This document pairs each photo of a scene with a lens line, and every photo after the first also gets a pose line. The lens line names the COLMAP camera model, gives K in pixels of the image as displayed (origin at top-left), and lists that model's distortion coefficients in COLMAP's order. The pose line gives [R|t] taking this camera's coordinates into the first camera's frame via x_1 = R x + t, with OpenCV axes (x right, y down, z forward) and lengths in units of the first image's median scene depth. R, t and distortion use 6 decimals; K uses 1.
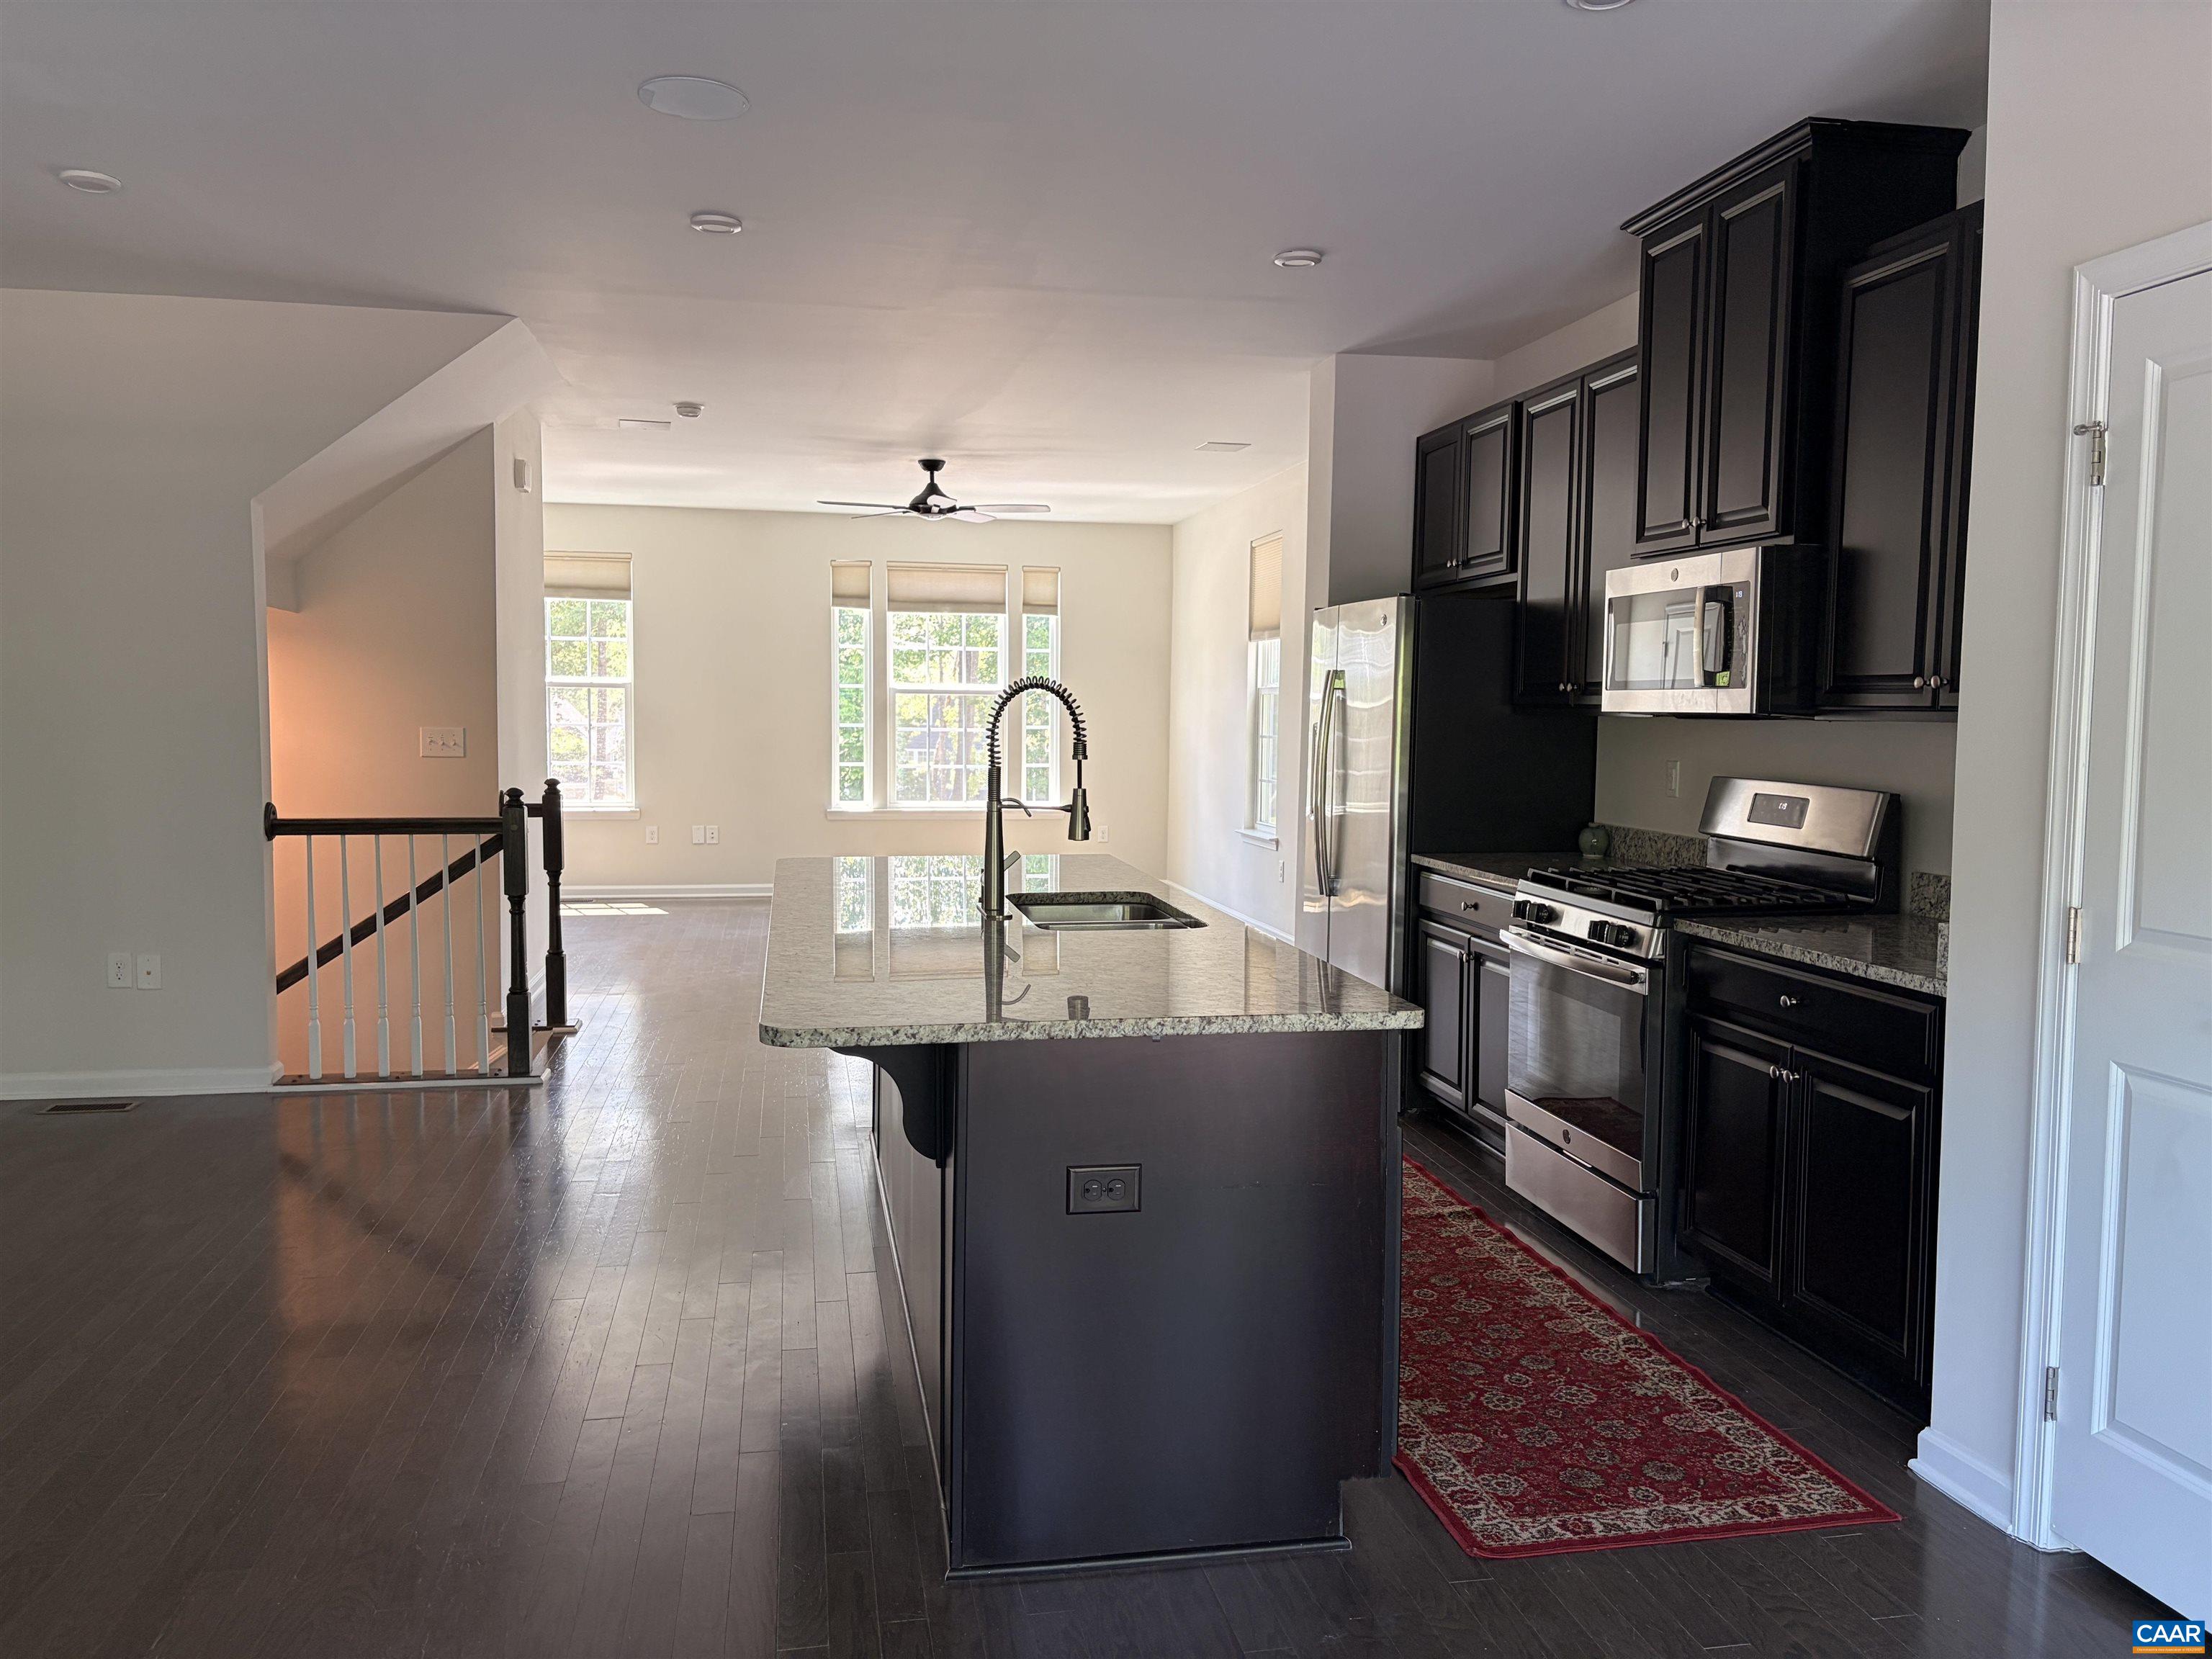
lens RADIAL K [[1676.7, 0, 1106.0], [0, 1676.7, 829.5], [0, 0, 1]] dist [0.043514, -0.046642]
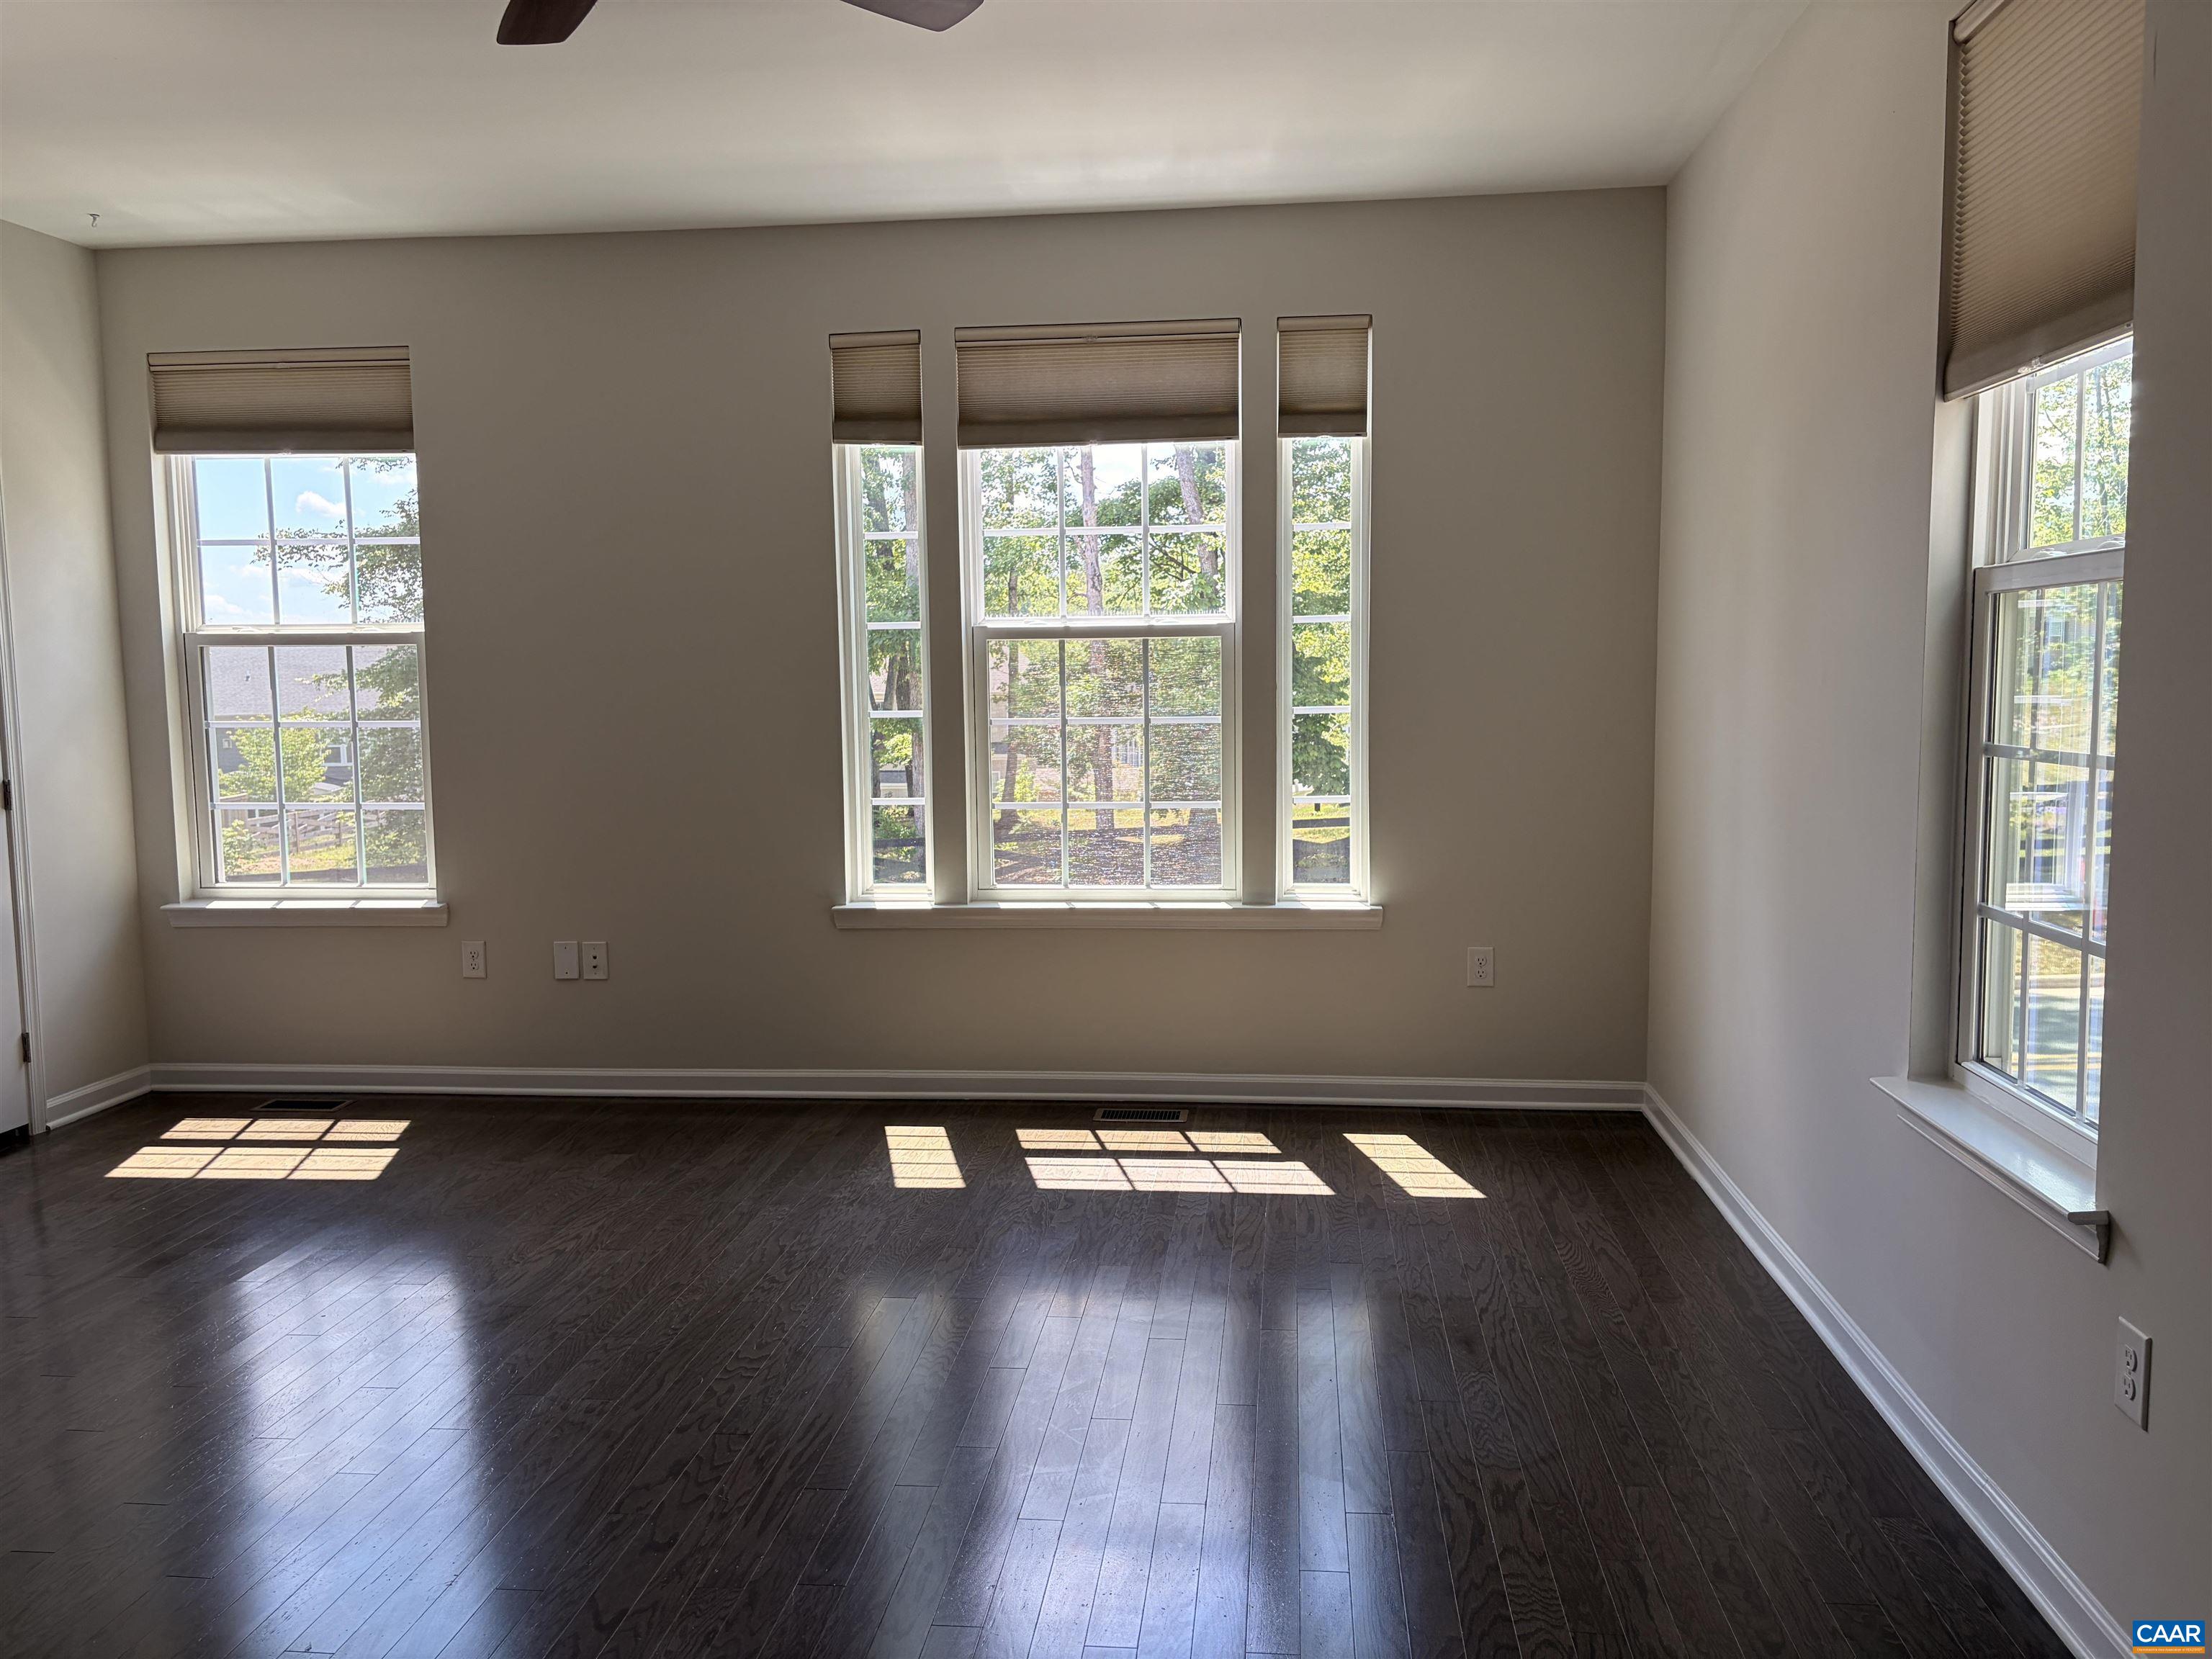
lens RADIAL K [[1676.7, 0, 1106.0], [0, 1676.7, 829.5], [0, 0, 1]] dist [0.043514, -0.046642]
pose [[0.956693, 0.002956, -0.291083, 0.031014], [0.005160, 0.999619, 0.027111, -0.043450], [0.291053, -0.027438, 0.956313, 0.597217]]
